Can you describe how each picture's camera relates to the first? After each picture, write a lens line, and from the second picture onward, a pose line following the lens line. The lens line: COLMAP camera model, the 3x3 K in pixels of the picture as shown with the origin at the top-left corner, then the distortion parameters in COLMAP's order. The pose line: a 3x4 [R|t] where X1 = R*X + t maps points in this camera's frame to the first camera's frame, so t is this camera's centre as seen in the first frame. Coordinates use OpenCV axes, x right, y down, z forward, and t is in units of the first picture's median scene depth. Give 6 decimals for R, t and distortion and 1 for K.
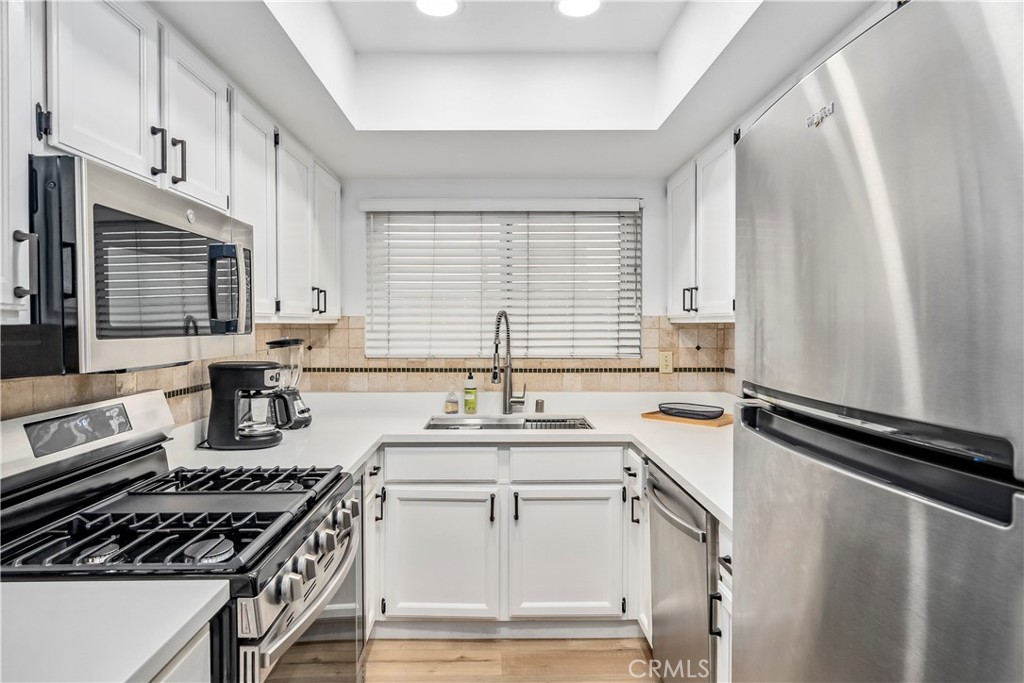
lens RADIAL K [[599.8, 0, 512.0], [0, 599.8, 341.5], [0, 0, 1]] dist [-0.000757, -0.000710]
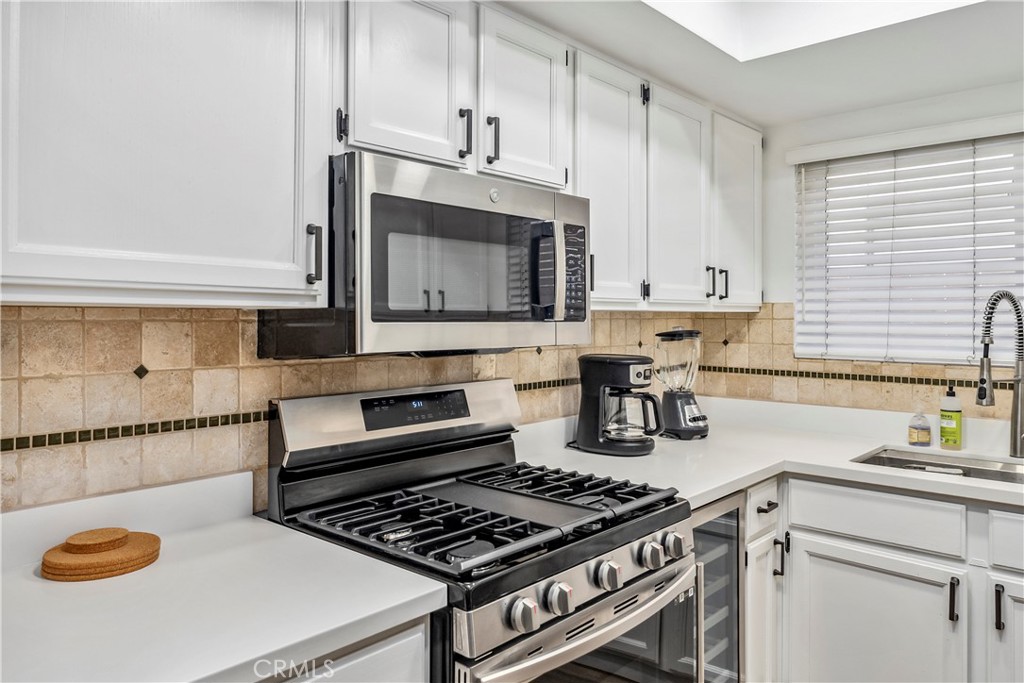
lens RADIAL K [[729.8, 0, 510.9], [0, 729.8, 320.0], [0, 0, 1]] dist [0.007106, 0.000271]
pose [[0.728553, 0.004676, -0.684973, 0.155906], [-0.022137, 0.999615, -0.016722, 0.003956], [0.684632, 0.027346, 0.728376, 0.102895]]
